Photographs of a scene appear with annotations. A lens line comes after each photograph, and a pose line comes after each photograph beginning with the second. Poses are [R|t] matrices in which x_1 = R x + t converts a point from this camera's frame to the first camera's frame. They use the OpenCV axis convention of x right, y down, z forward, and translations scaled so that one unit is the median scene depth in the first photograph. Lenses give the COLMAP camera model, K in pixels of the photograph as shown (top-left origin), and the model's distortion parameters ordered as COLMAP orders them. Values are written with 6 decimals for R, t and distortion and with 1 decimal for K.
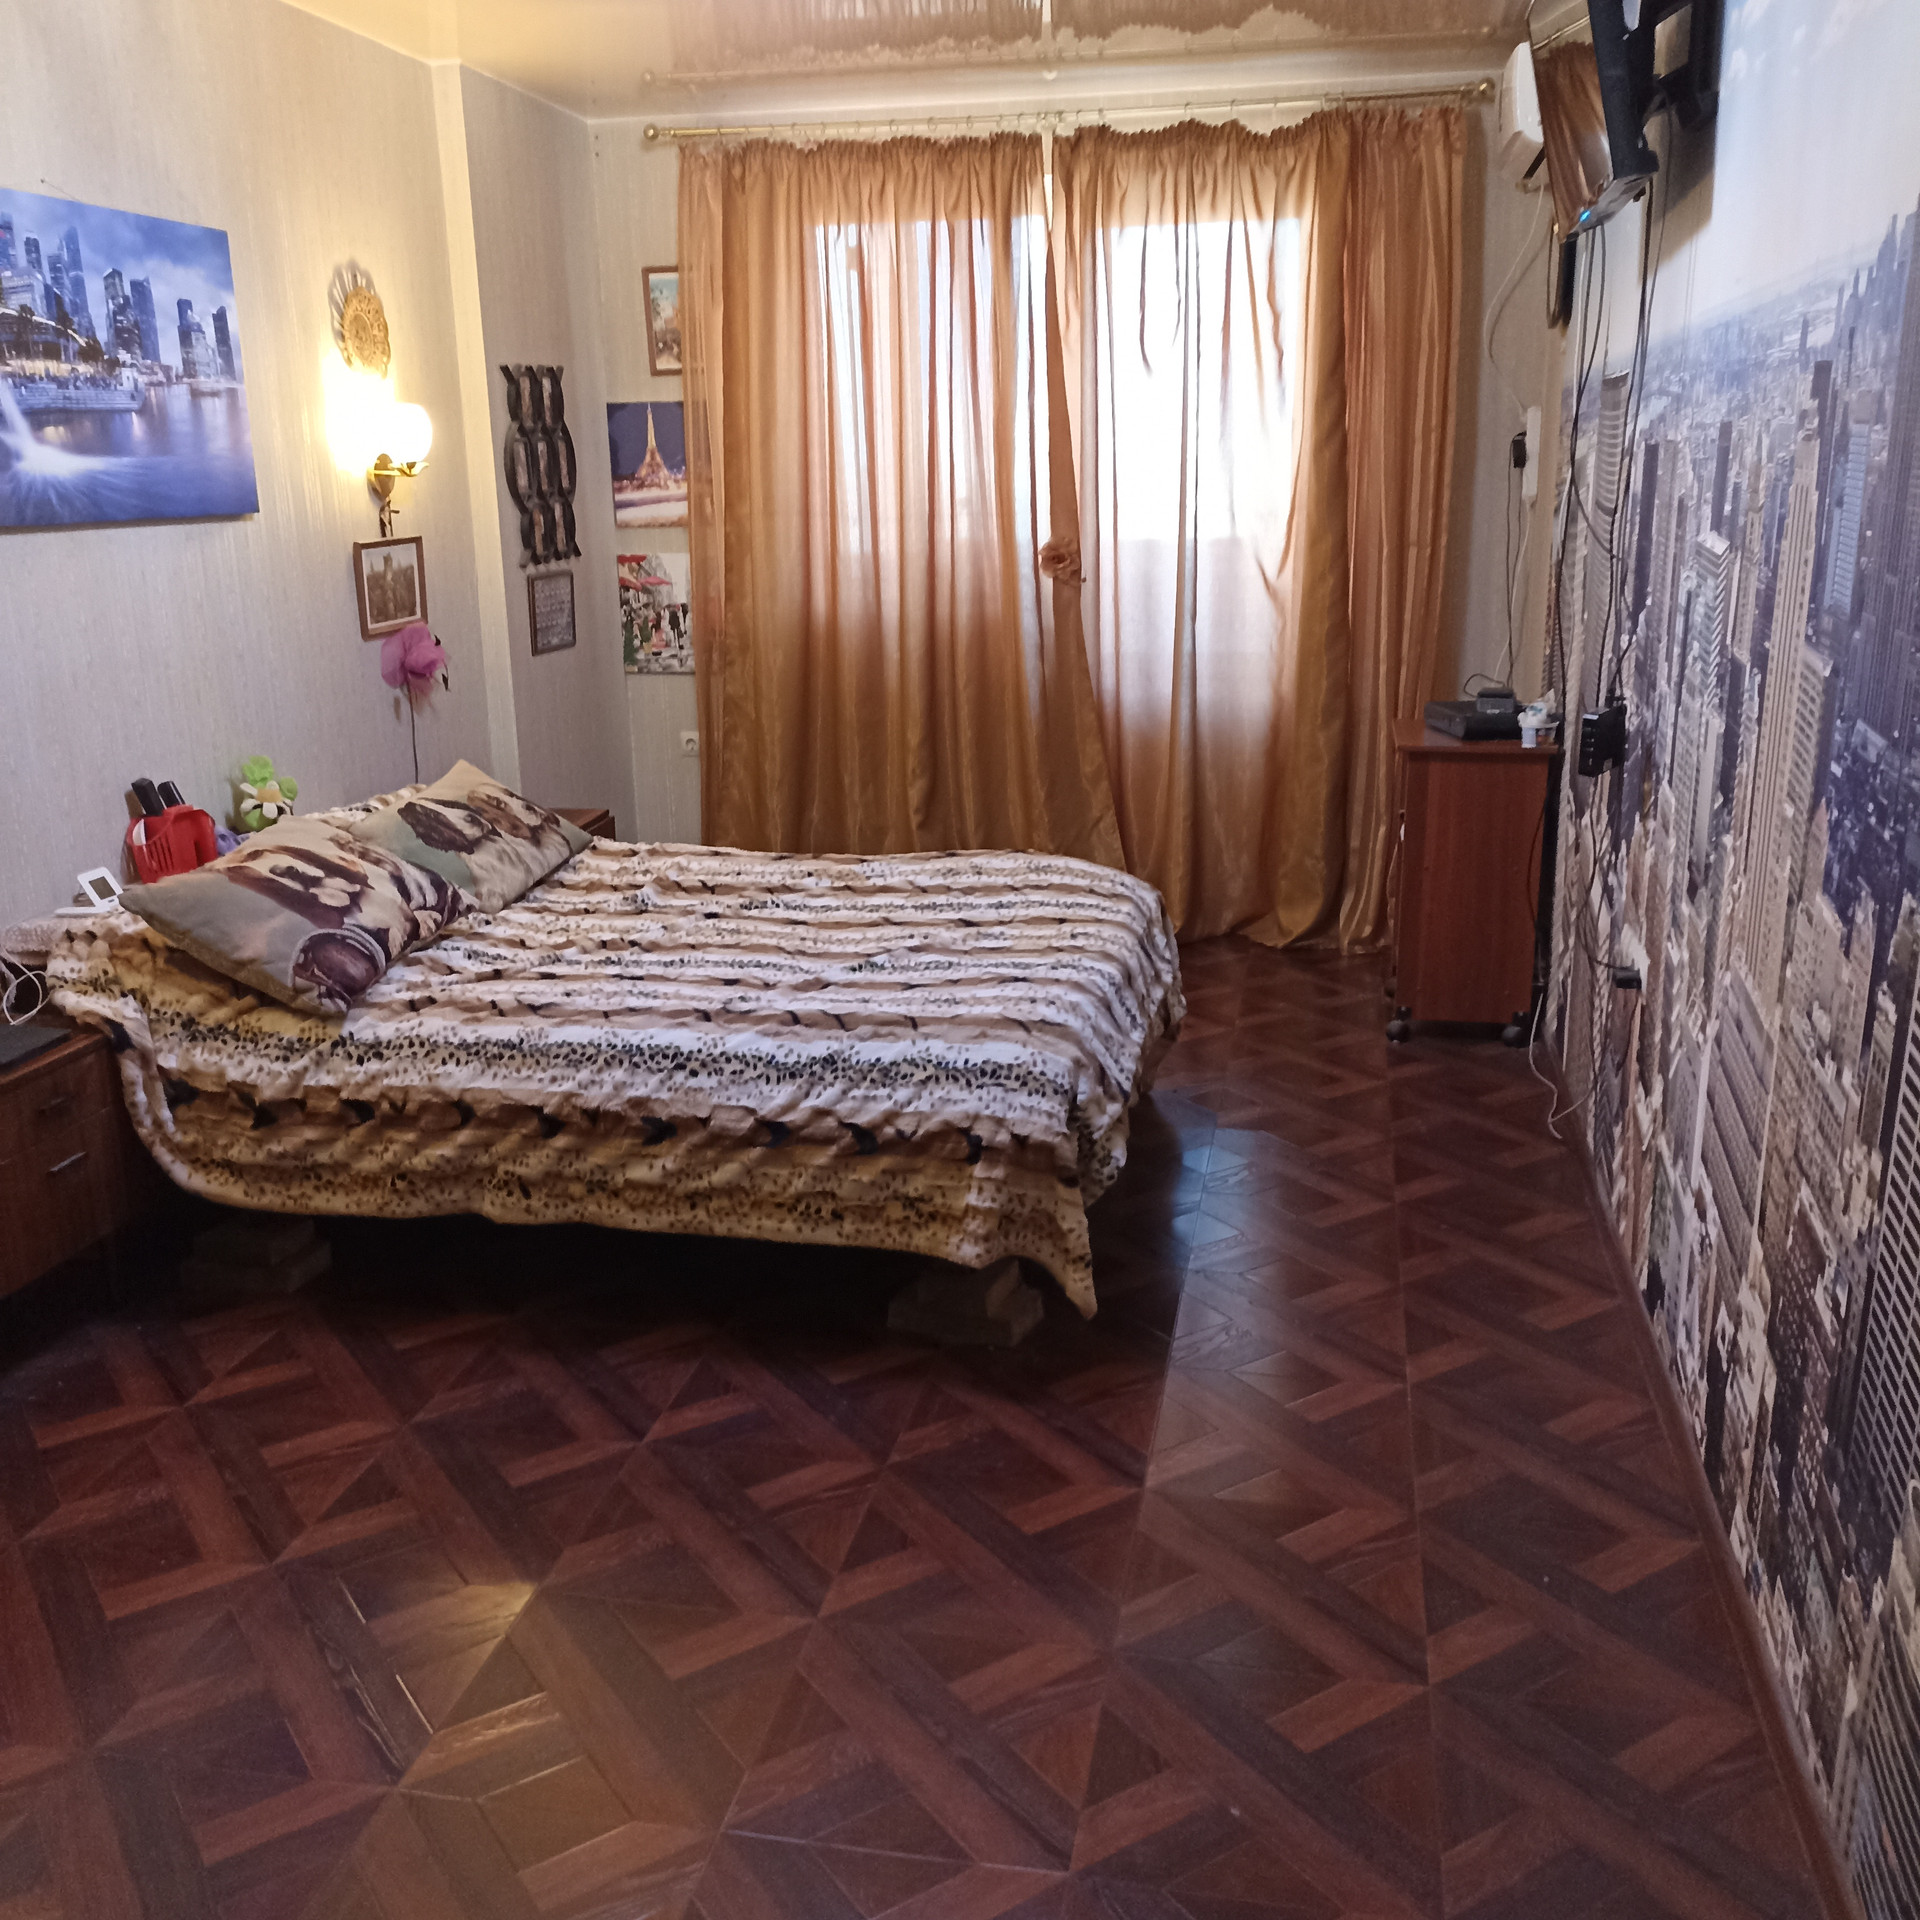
lens RADIAL K [[1877.8, 0, 962.4], [0, 1877.8, 961.3], [0, 0, 1]] dist [0.041995, 0.000000]
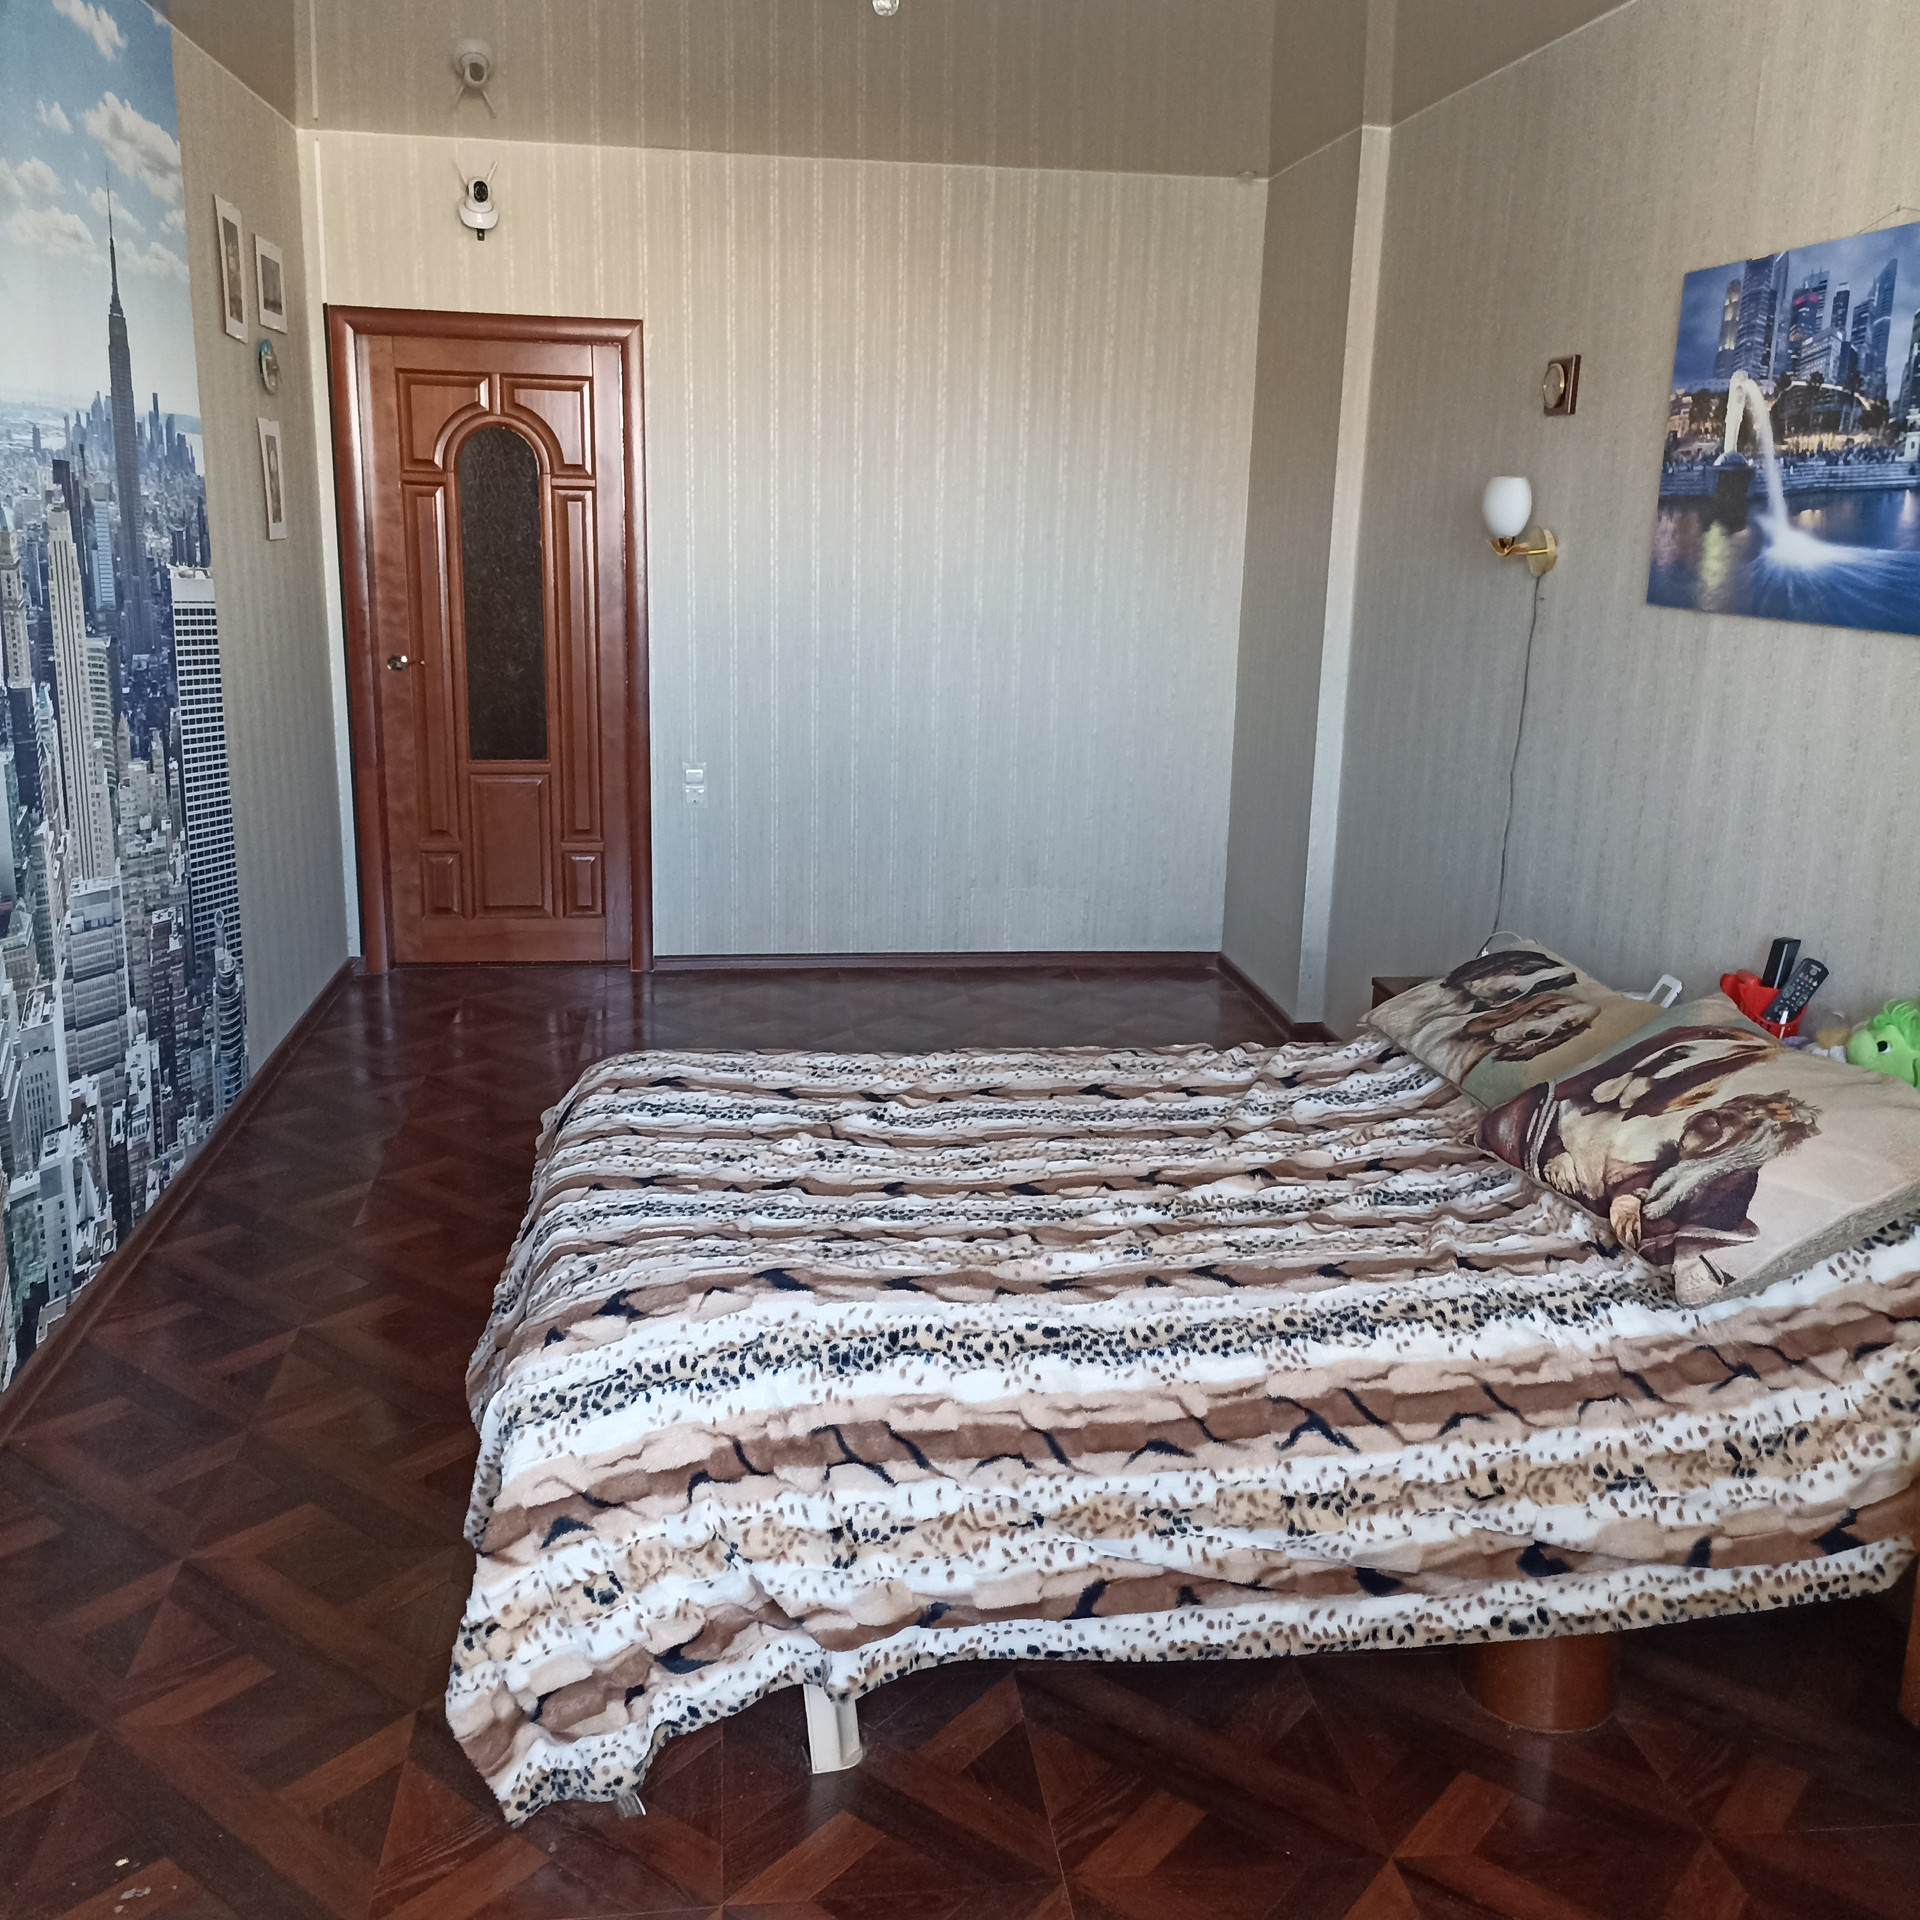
lens RADIAL K [[1877.8, 0, 965.2], [0, 1877.8, 953.0], [0, 0, 1]] dist [0.041995, 0.000000]
pose [[-0.950349, 0.070819, -0.303021, 0.160303], [-0.086880, 0.874656, 0.476894, -0.486565], [0.298813, 0.479543, -0.825076, 1.706501]]
